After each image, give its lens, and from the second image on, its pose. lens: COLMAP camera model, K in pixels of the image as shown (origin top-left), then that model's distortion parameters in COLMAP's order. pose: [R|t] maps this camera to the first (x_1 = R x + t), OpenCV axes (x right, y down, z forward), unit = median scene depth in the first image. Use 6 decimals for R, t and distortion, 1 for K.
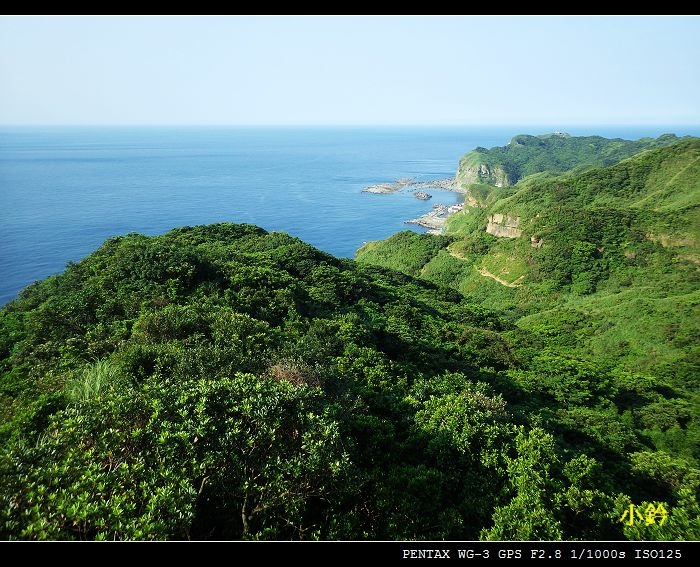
lens RADIAL K [[526.3, 0, 353.6], [0, 526.3, 281.7], [0, 0, 1]] dist [0.029705, -0.000355]
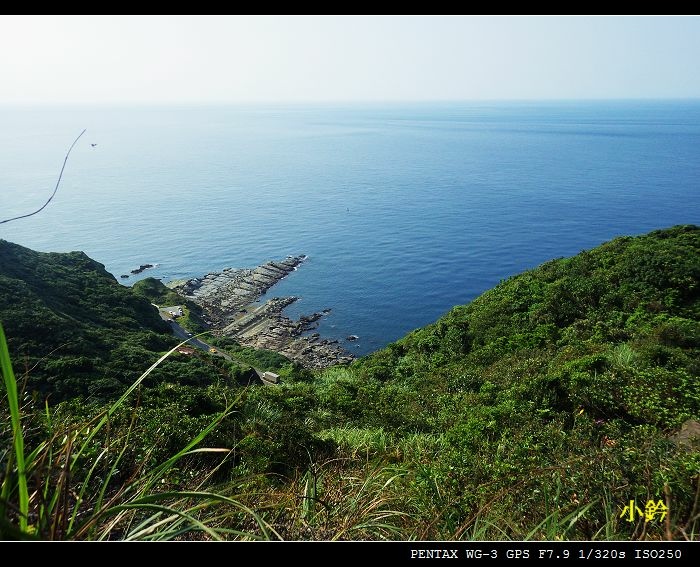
lens RADIAL K [[526.3, 0, 350.4], [0, 526.3, 281.7], [0, 0, 1]] dist [0.029705, -0.000355]
pose [[0.637679, 0.253292, -0.727467, 0.033628], [-0.218118, 0.965114, 0.144840, -0.025131], [0.738776, 0.066312, 0.670681, -0.209453]]
